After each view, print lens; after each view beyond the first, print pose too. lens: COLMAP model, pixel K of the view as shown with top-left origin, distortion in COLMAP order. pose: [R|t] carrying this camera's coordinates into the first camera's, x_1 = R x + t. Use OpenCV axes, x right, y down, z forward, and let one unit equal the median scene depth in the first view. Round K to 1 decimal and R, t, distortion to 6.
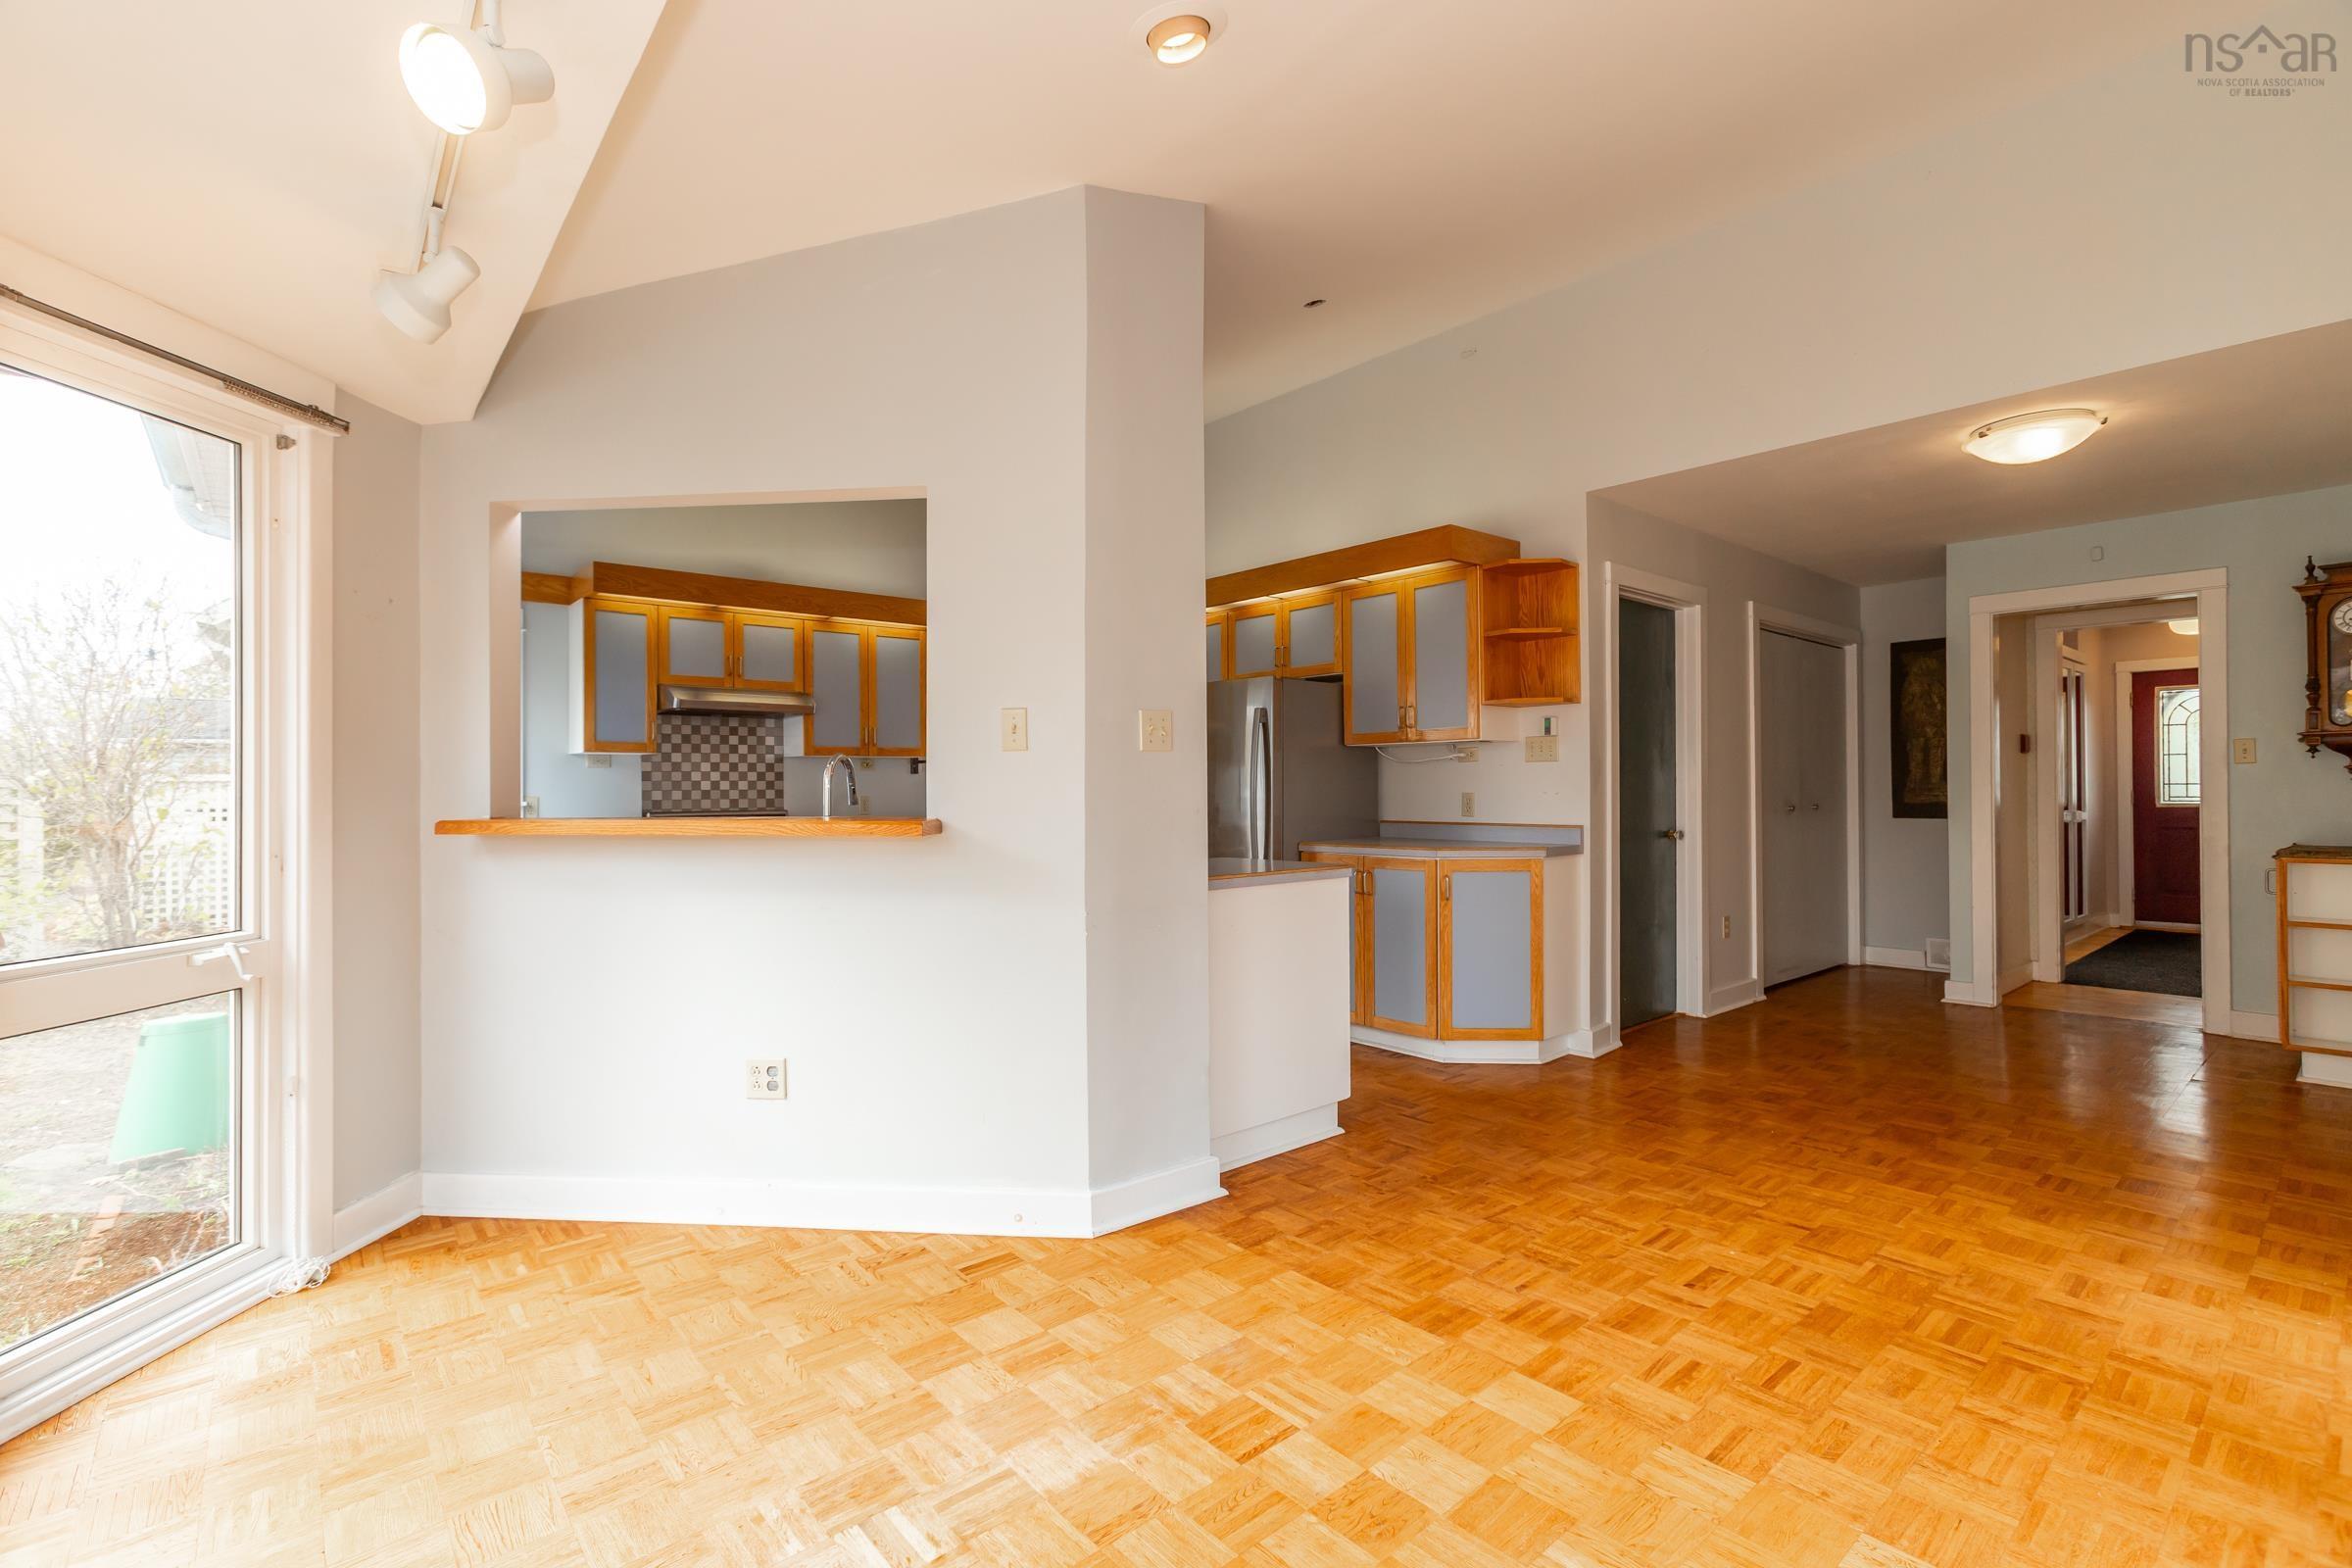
lens RADIAL K [[1045.0, 0, 1180.1], [0, 1045.0, 784.2], [0, 0, 1]] dist [-0.017068, 0.010492]
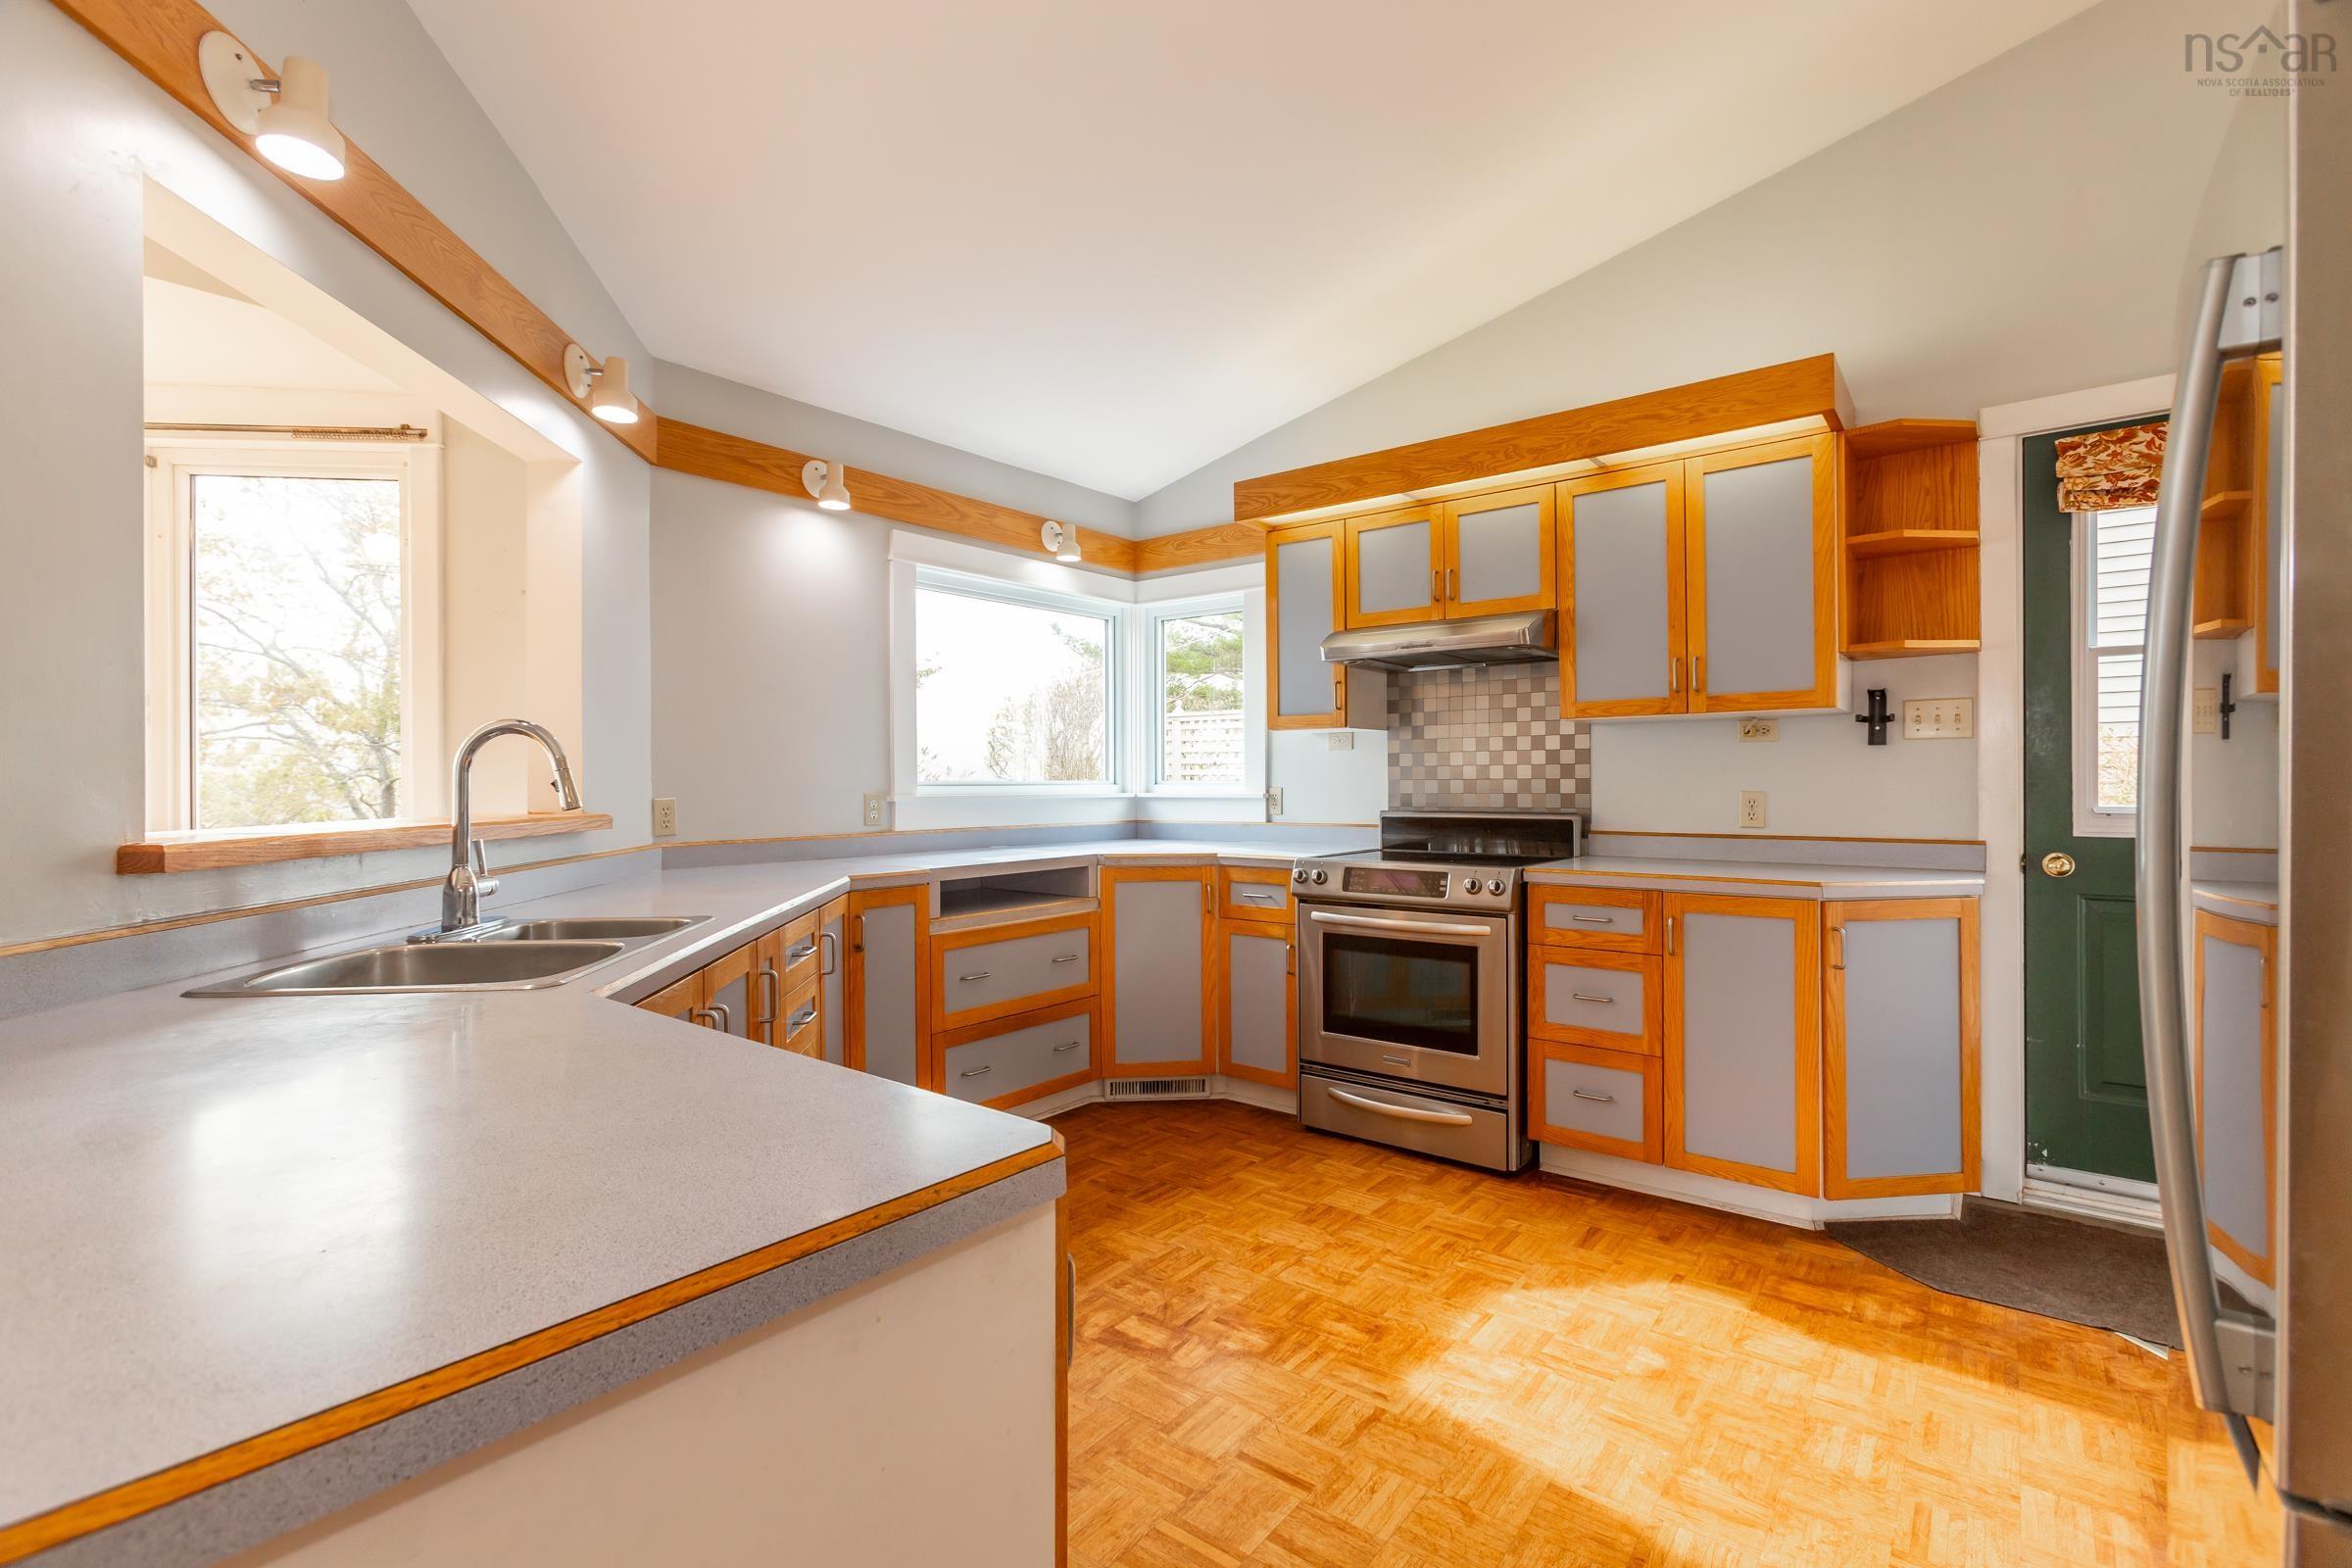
lens RADIAL K [[1045.0, 0, 1177.0], [0, 1045.0, 793.9], [0, 0, 1]] dist [-0.017068, 0.010492]
pose [[0.181560, 0.017552, -0.983223, 0.322924], [0.006665, 0.999796, 0.019079, 0.001876], [0.983357, -0.010017, 0.181406, 1.366473]]
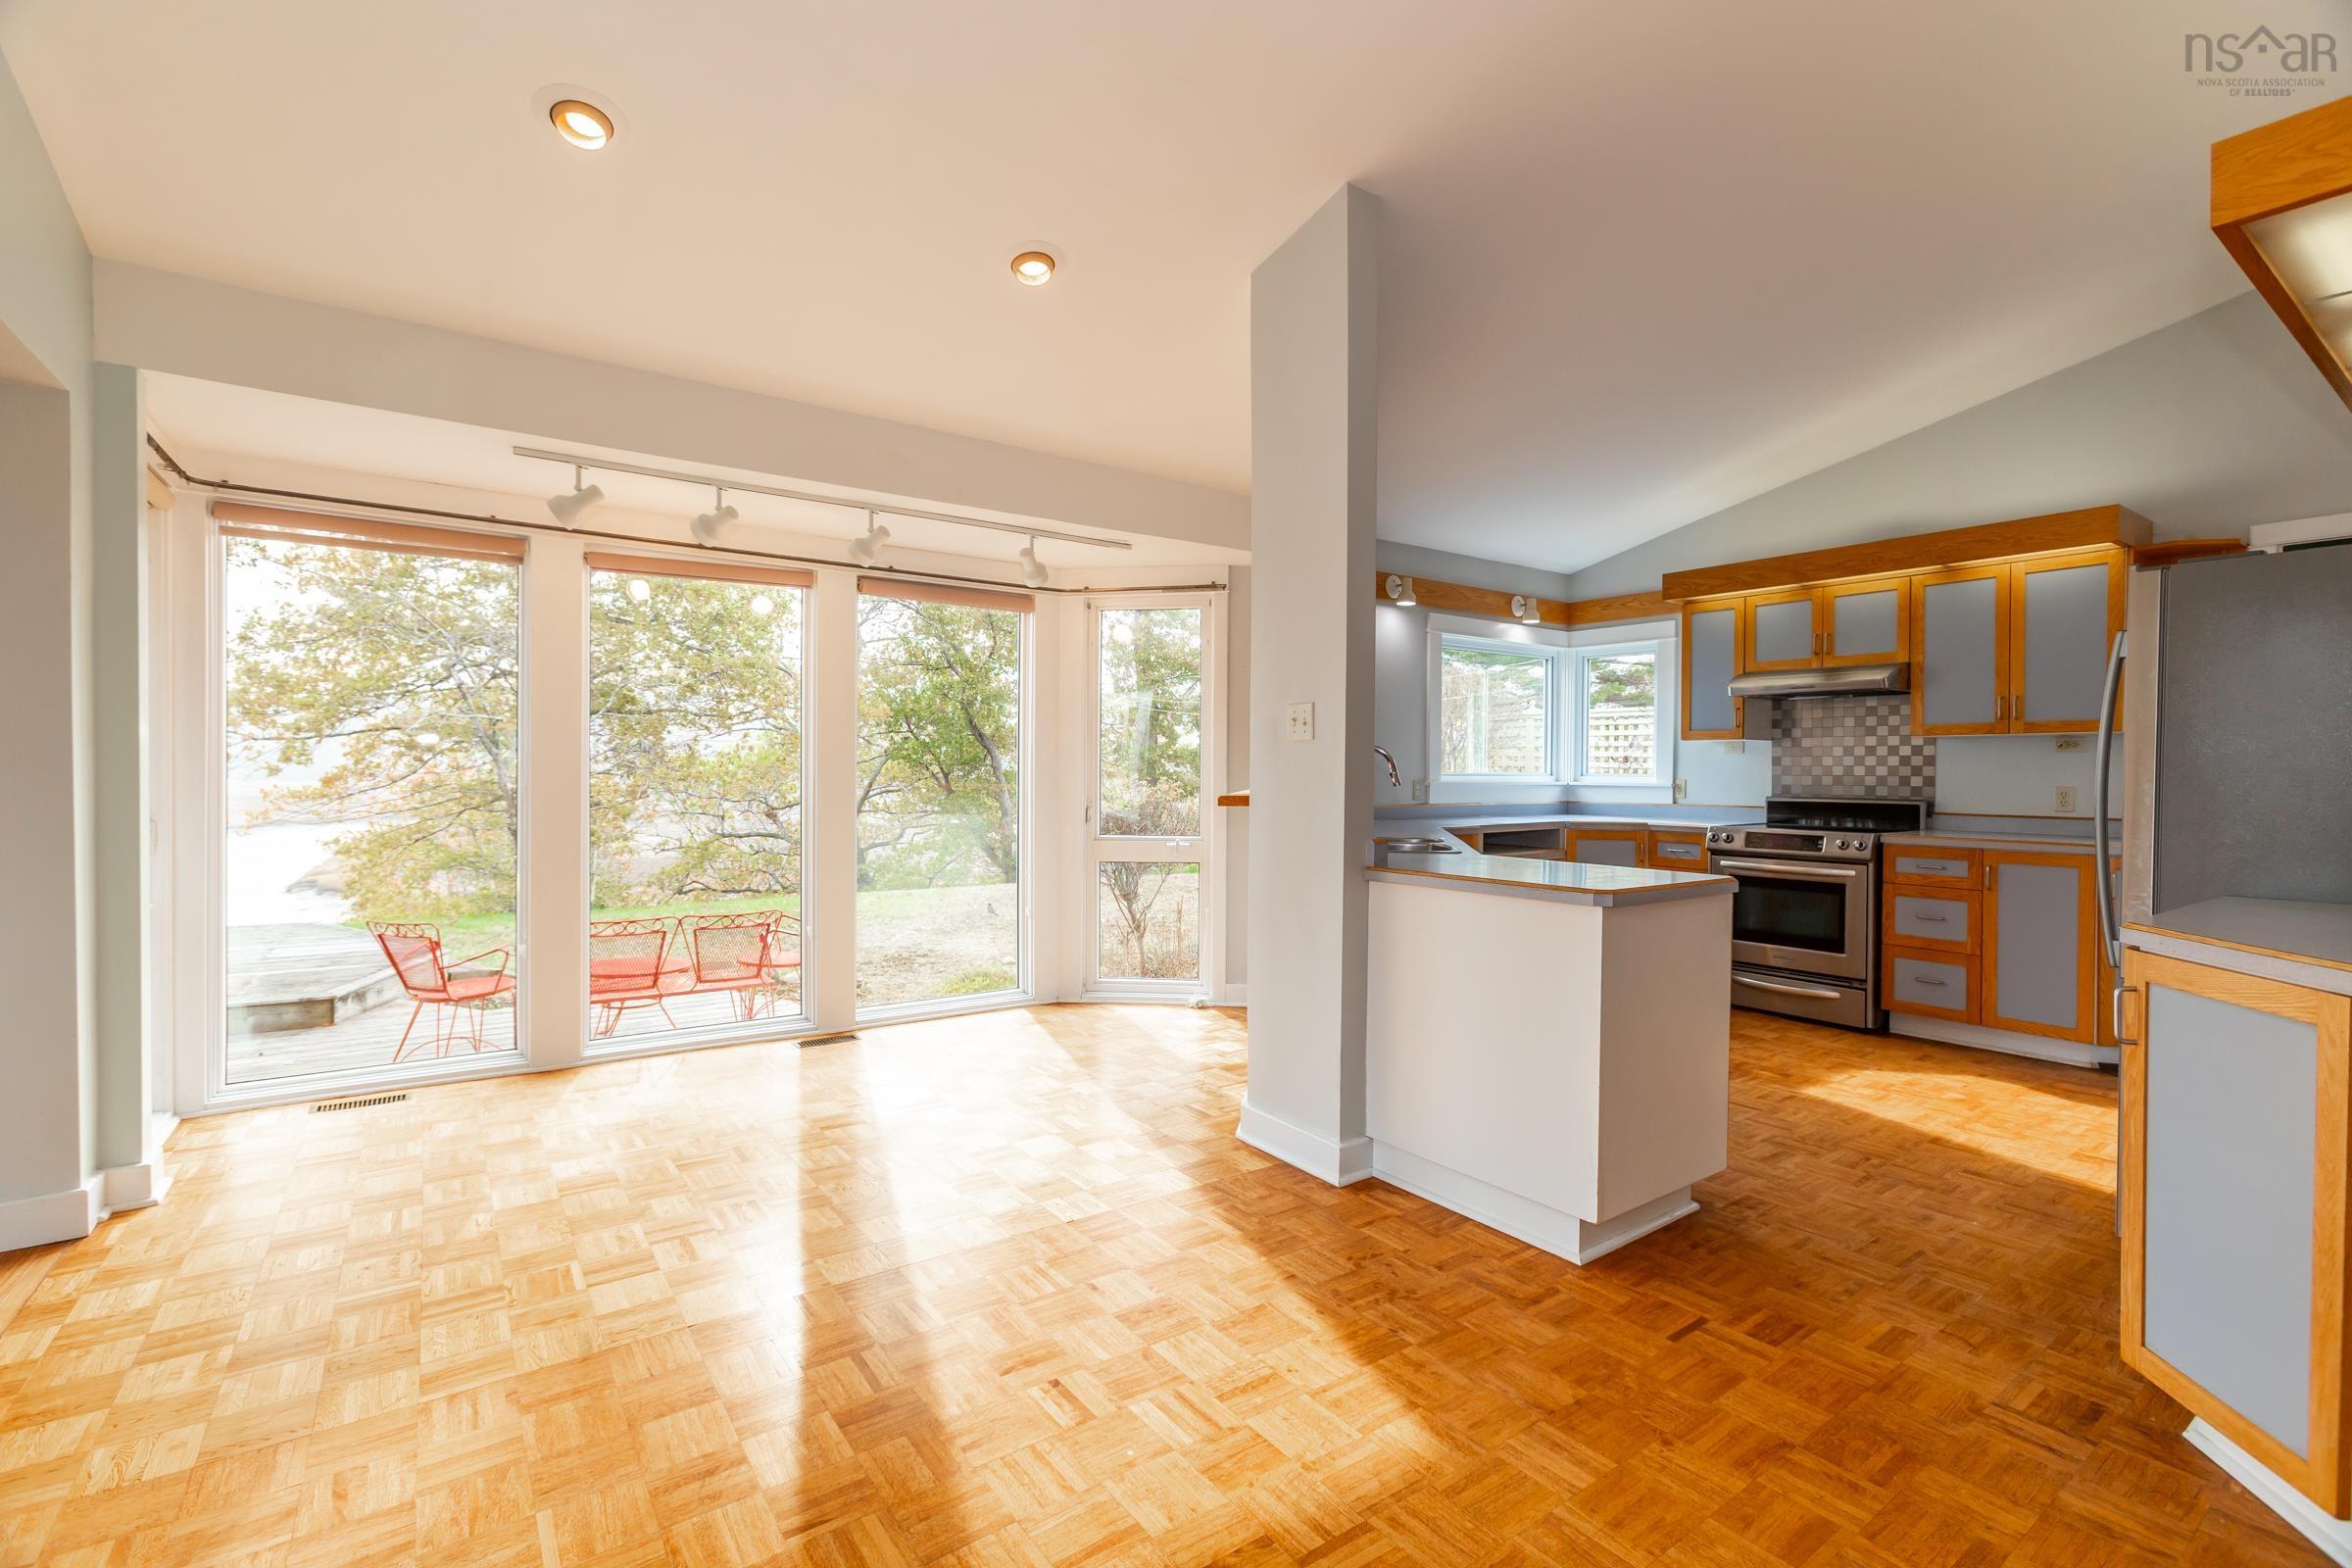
lens RADIAL K [[1045.0, 0, 1169.0], [0, 1045.0, 788.4], [0, 0, 1]] dist [-0.017068, 0.010492]
pose [[-0.094344, 0.024909, -0.995228, 1.059011], [-0.003088, 0.999675, 0.025313, -0.009286], [0.995535, 0.005461, -0.094237, 0.953172]]
